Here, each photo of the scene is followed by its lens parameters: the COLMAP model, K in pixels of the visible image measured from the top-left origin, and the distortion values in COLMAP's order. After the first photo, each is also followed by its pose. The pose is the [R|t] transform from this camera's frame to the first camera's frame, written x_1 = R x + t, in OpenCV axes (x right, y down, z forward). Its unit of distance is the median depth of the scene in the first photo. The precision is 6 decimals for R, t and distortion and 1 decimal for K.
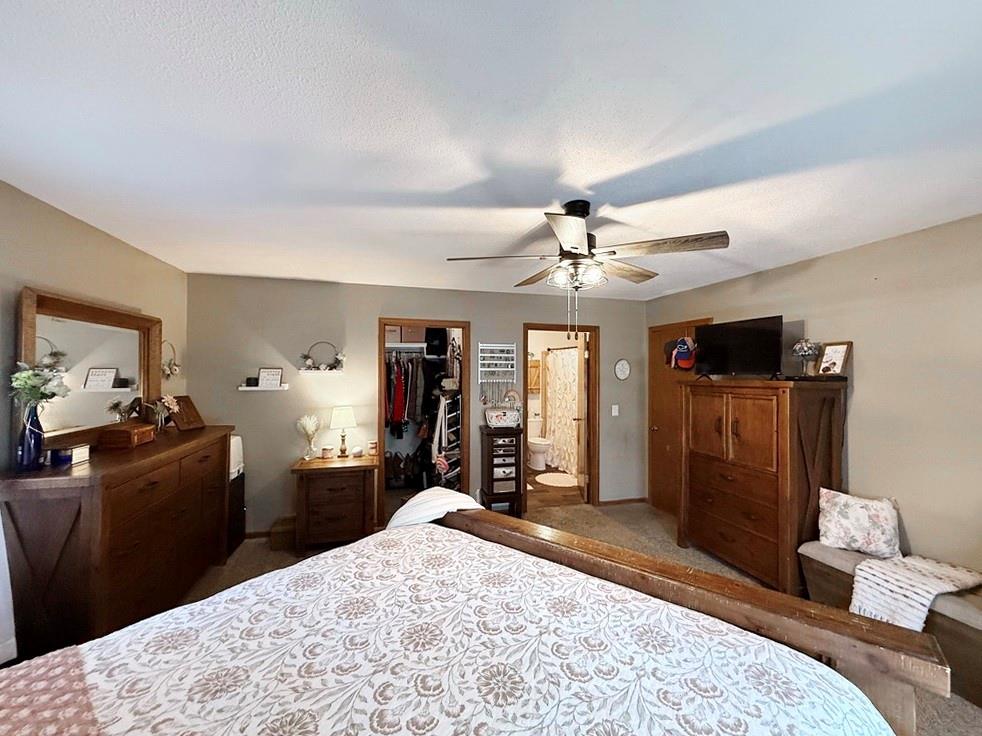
lens RADIAL K [[395.8, 0, 491.5], [0, 395.8, 368.7], [0, 0, 1]] dist [-0.002969, 0.000110]
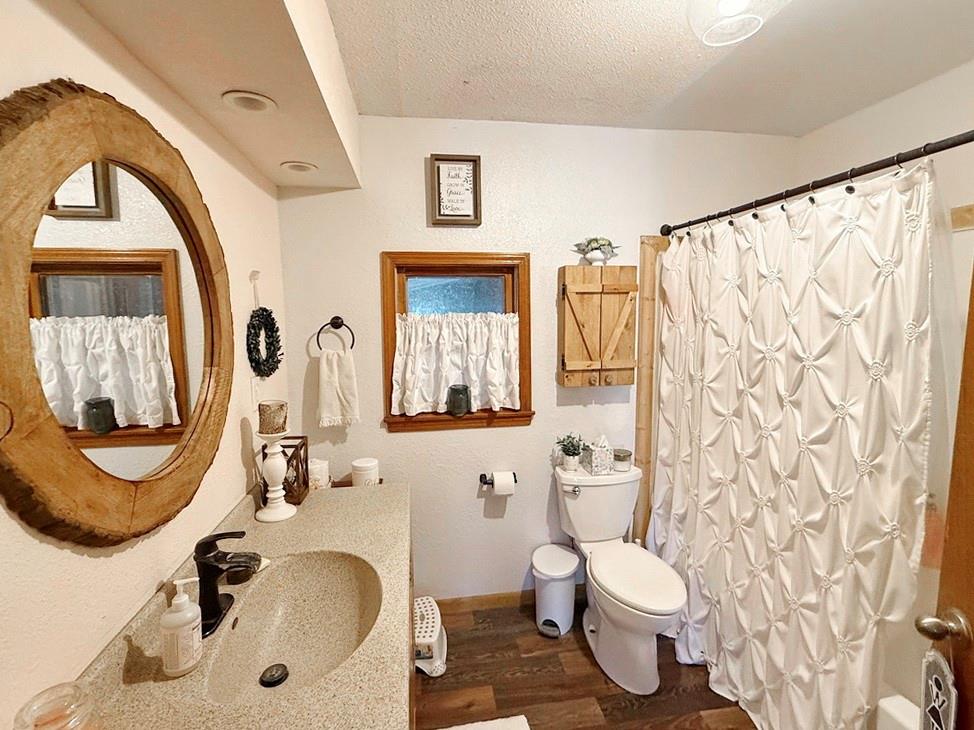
lens RADIAL K [[426.9, 0, 486.8], [0, 426.9, 364.3], [0, 0, 1]] dist [0.000674, 0.000026]
pose [[0.992466, -0.000318, -0.122516, 0.054578], [0.013184, 0.994467, 0.104216, 0.014546], [0.121805, -0.105046, 0.986980, 0.679951]]
